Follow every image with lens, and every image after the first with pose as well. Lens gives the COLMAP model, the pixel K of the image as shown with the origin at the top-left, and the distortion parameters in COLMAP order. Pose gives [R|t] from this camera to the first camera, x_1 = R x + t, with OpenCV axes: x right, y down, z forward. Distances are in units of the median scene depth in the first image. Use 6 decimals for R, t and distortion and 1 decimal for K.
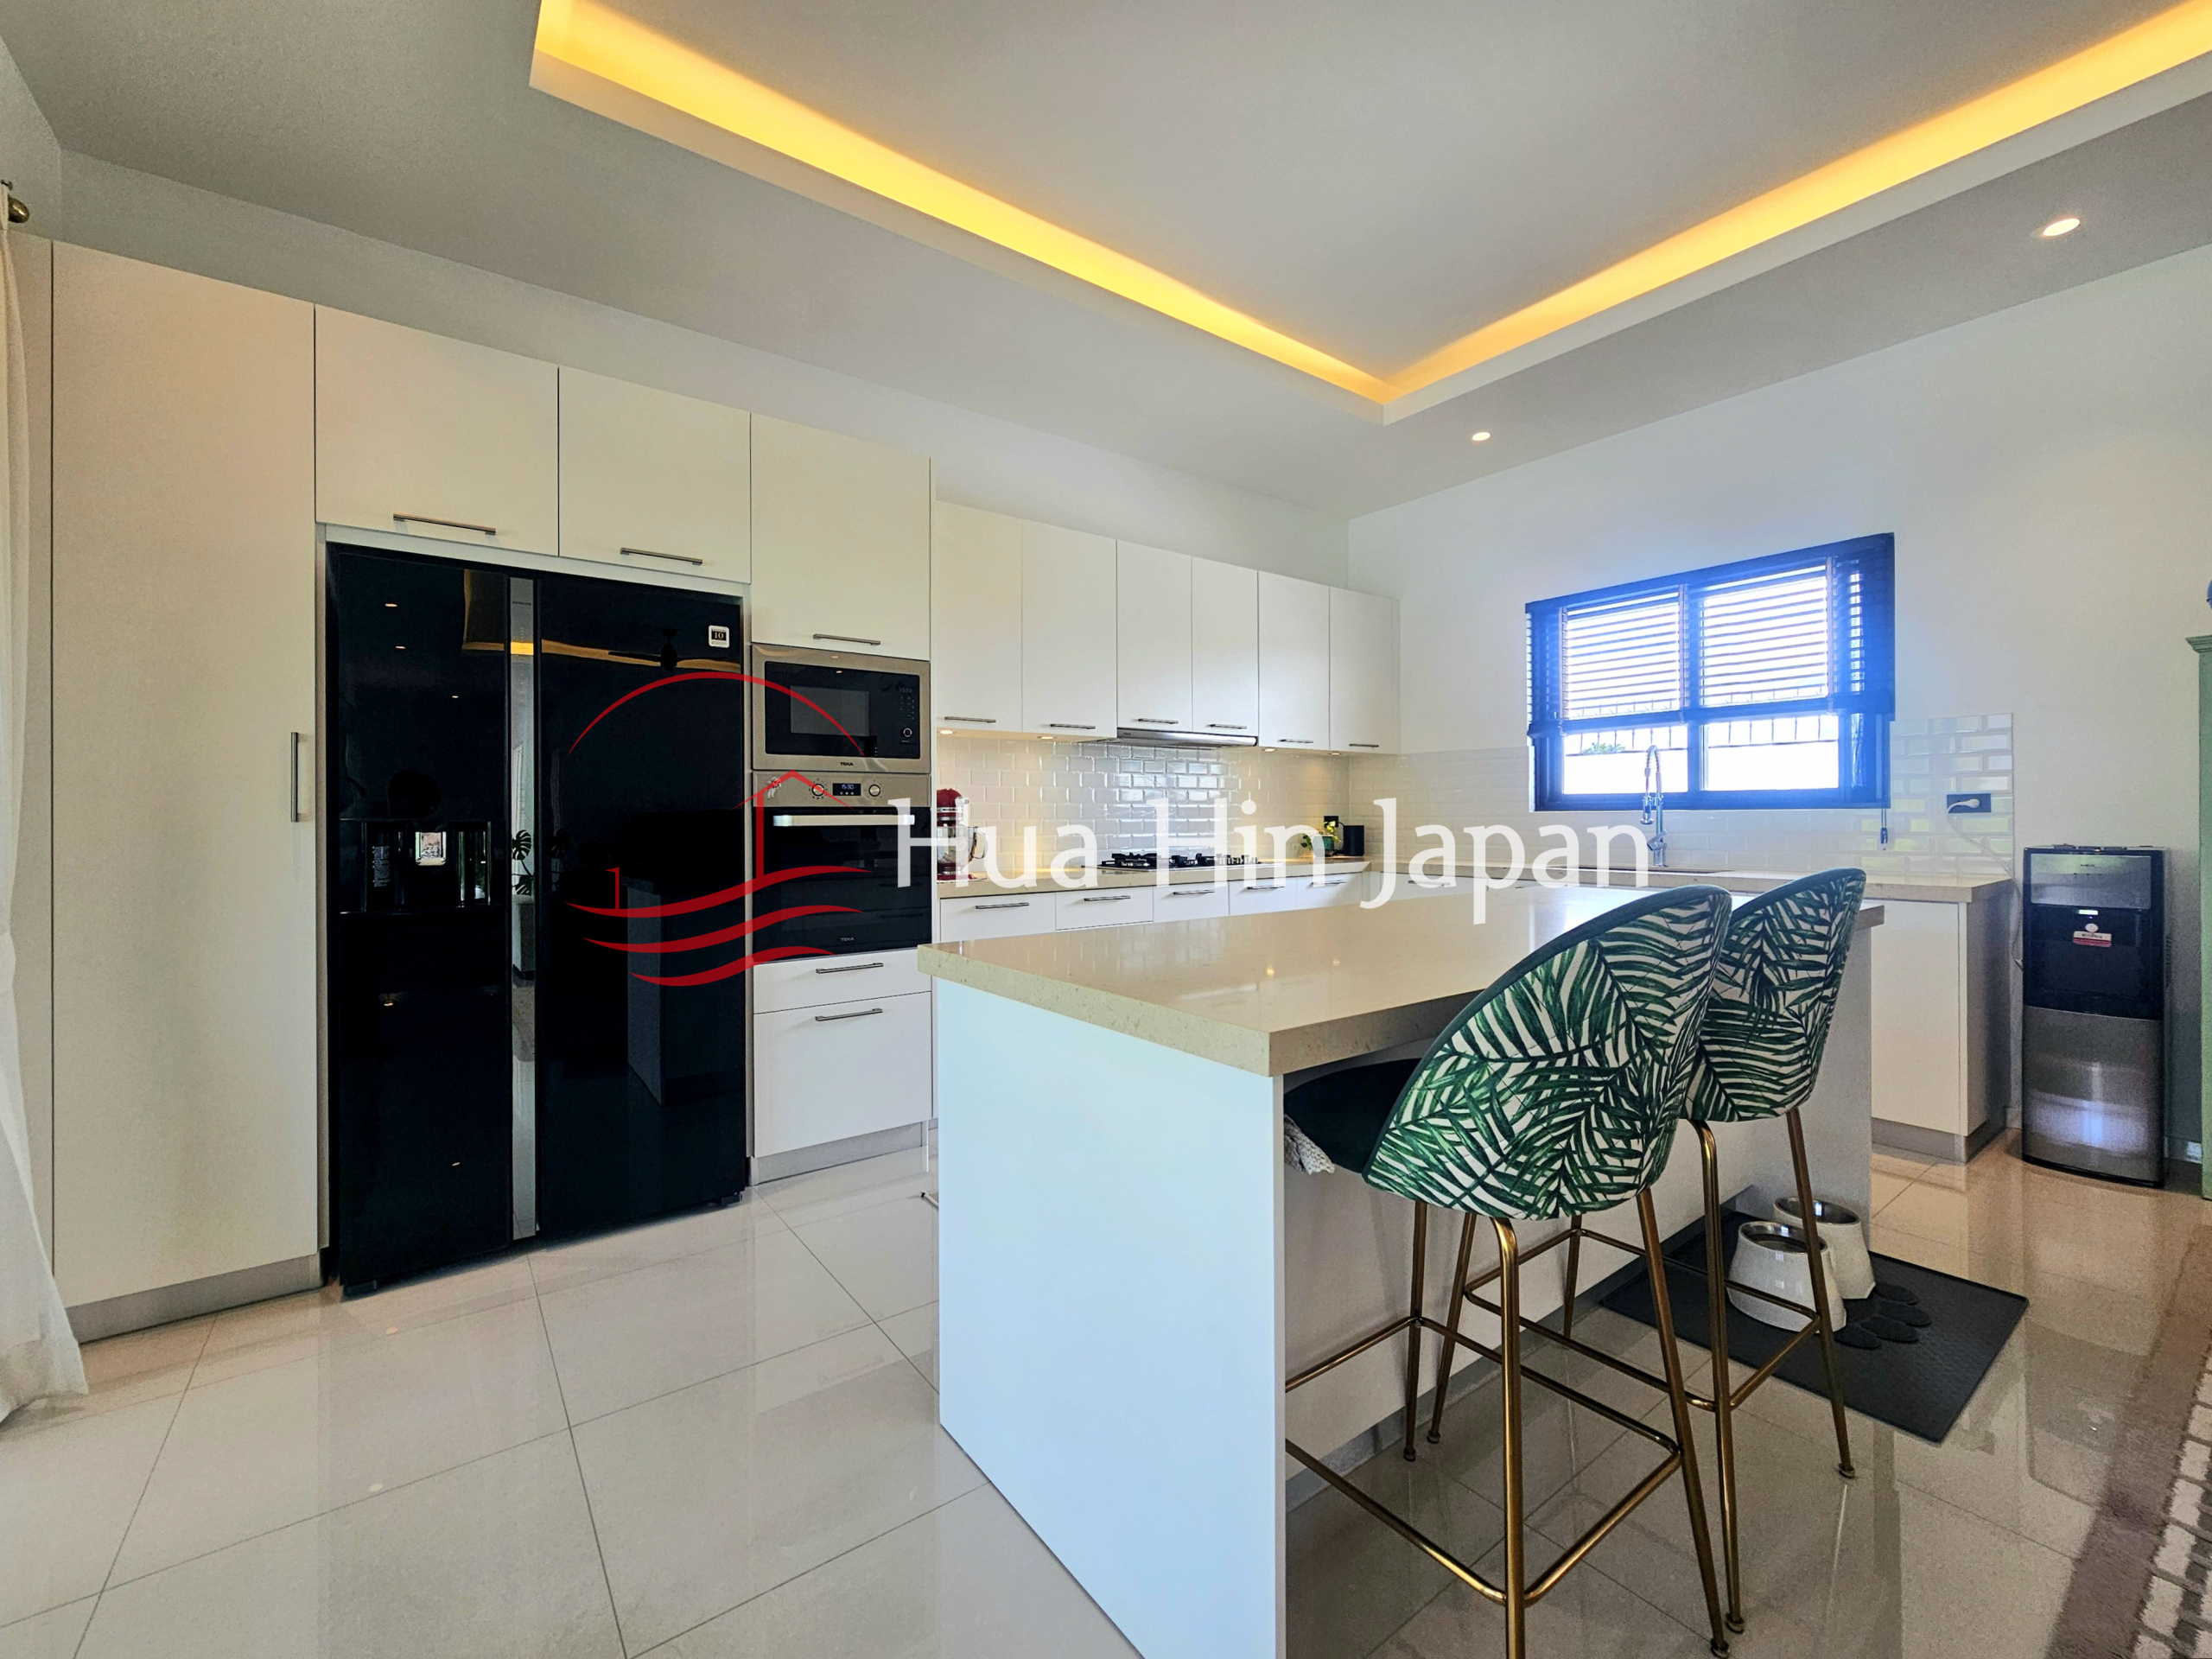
lens RADIAL K [[919.0, 0, 1110.0], [0, 919.0, 812.1], [0, 0, 1]] dist [-0.001124, -0.000046]
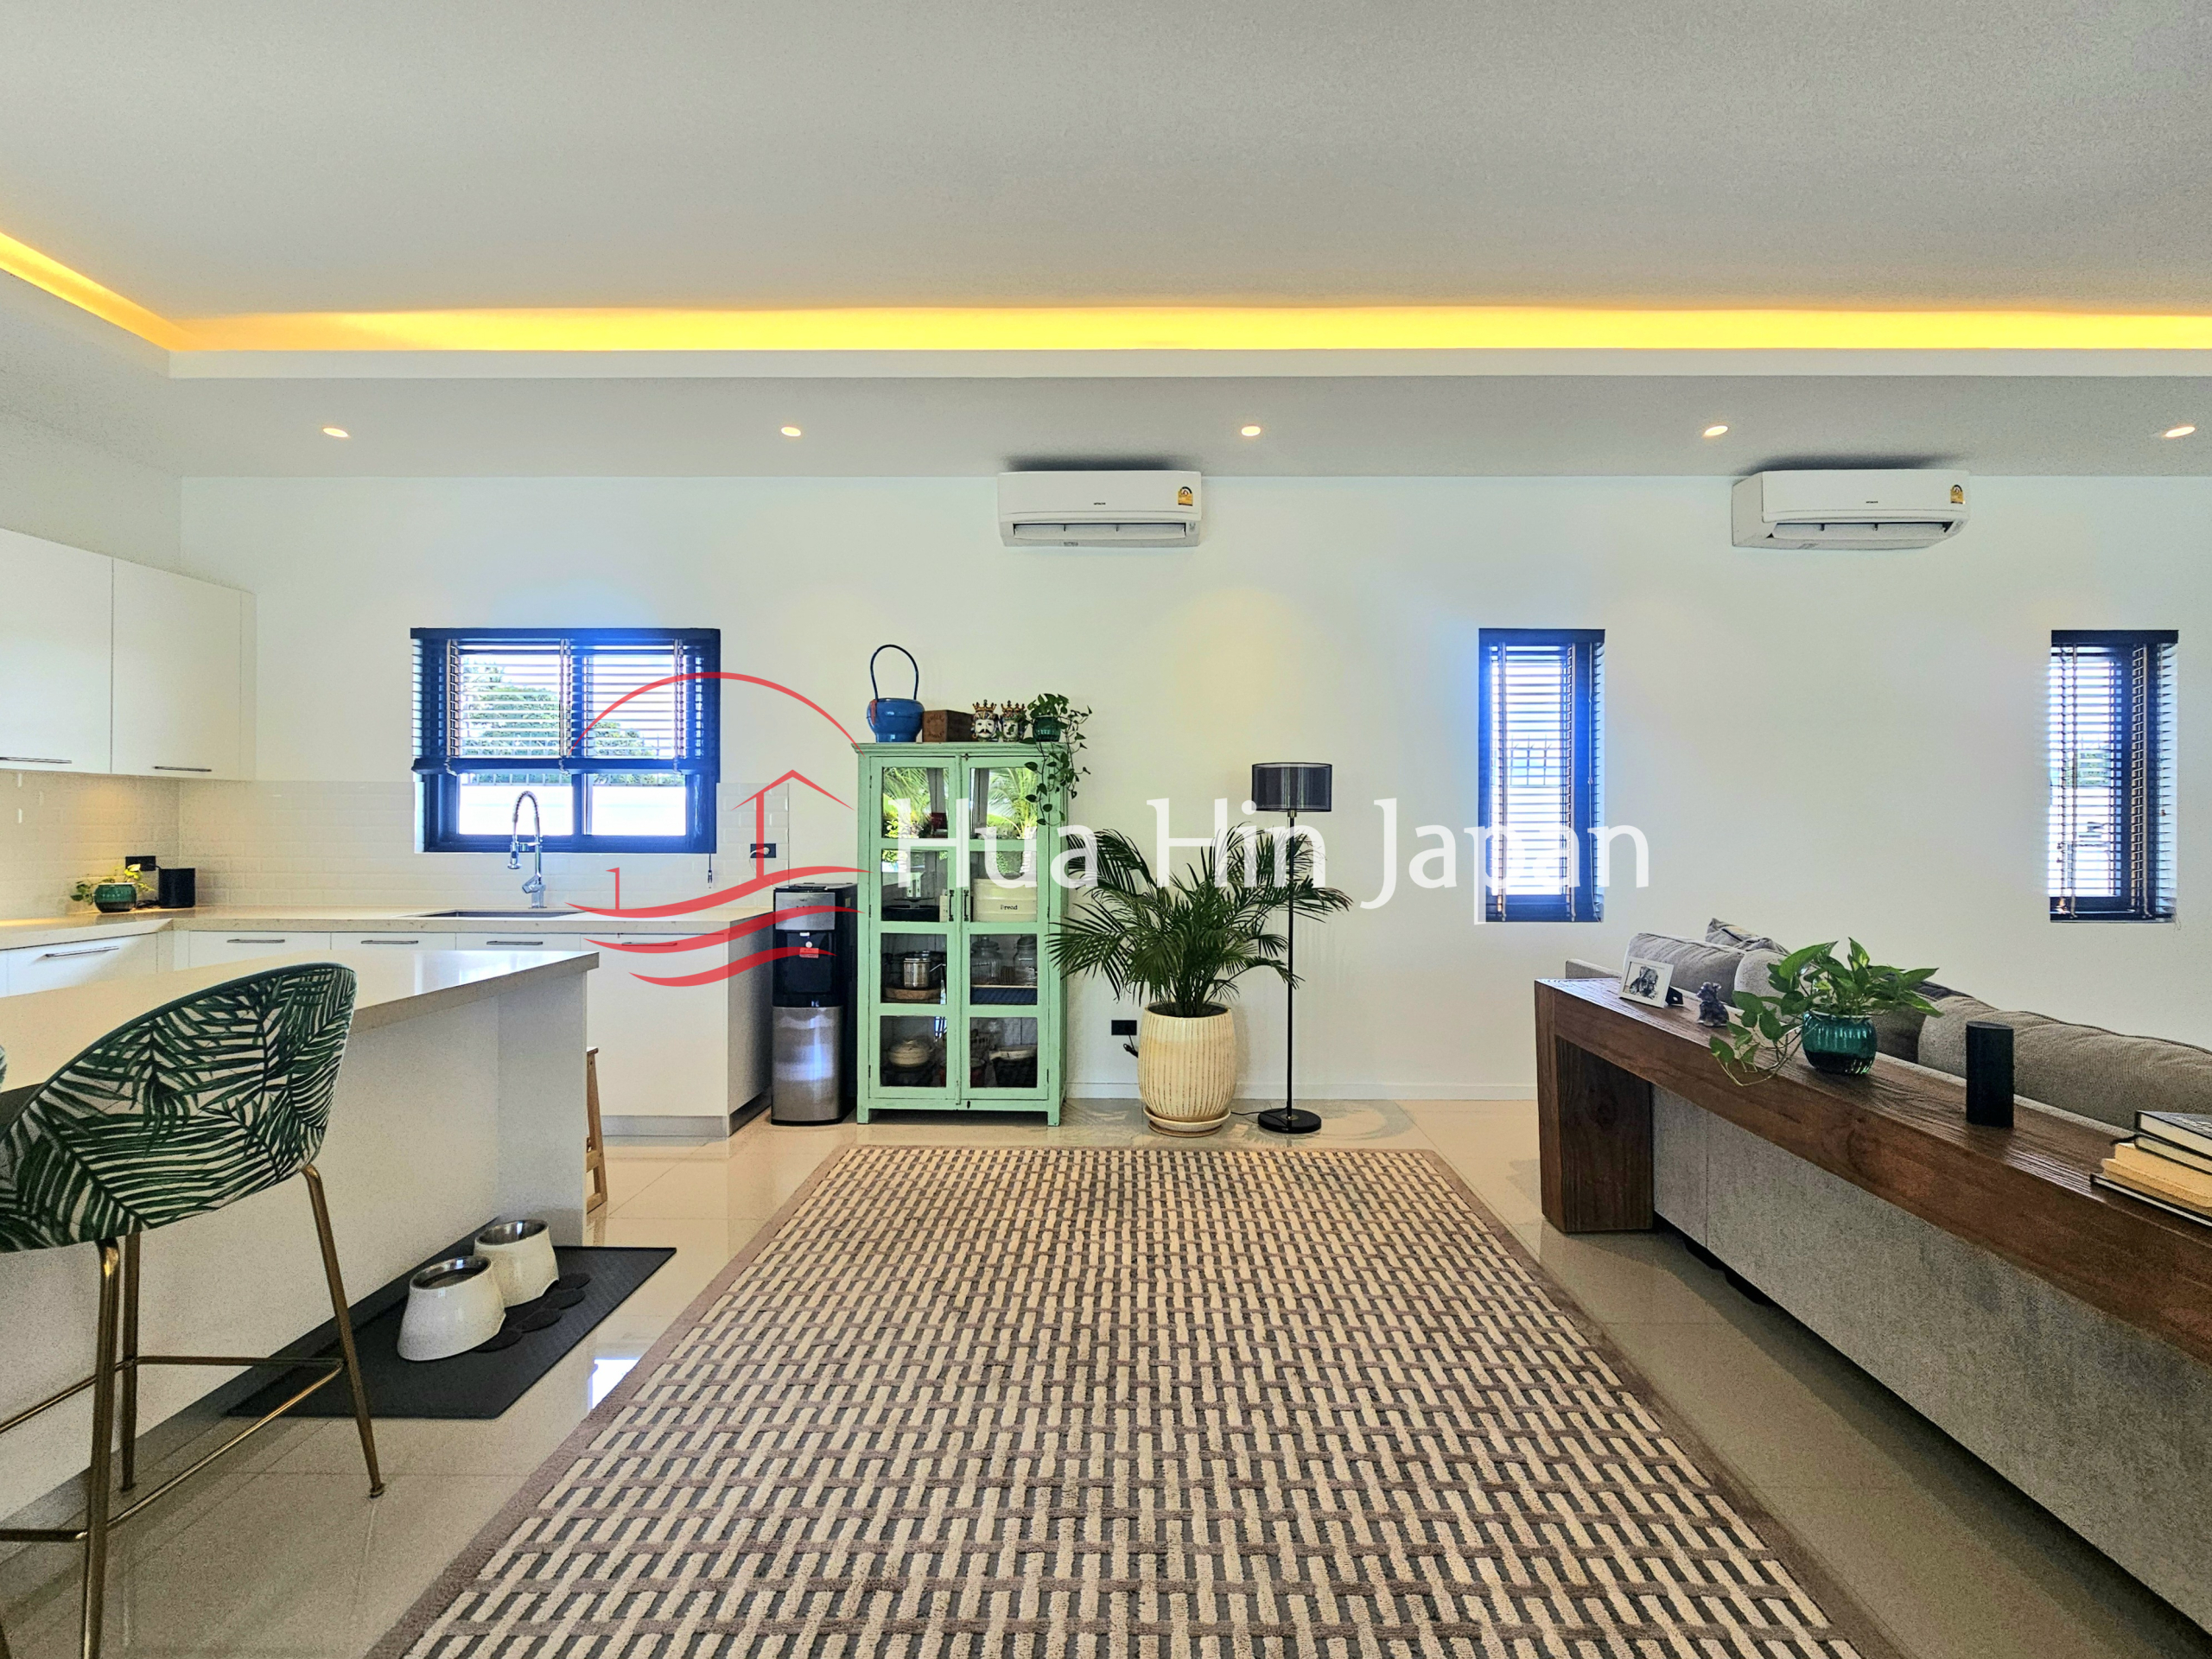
lens RADIAL K [[919.0, 0, 1116.9], [0, 919.0, 826.7], [0, 0, 1]] dist [-0.001124, -0.000046]
pose [[0.604828, 0.009008, 0.796306, 0.191775], [-0.010976, 0.999935, -0.002975, -0.041984], [-0.796281, -0.006941, 0.604887, -0.166920]]
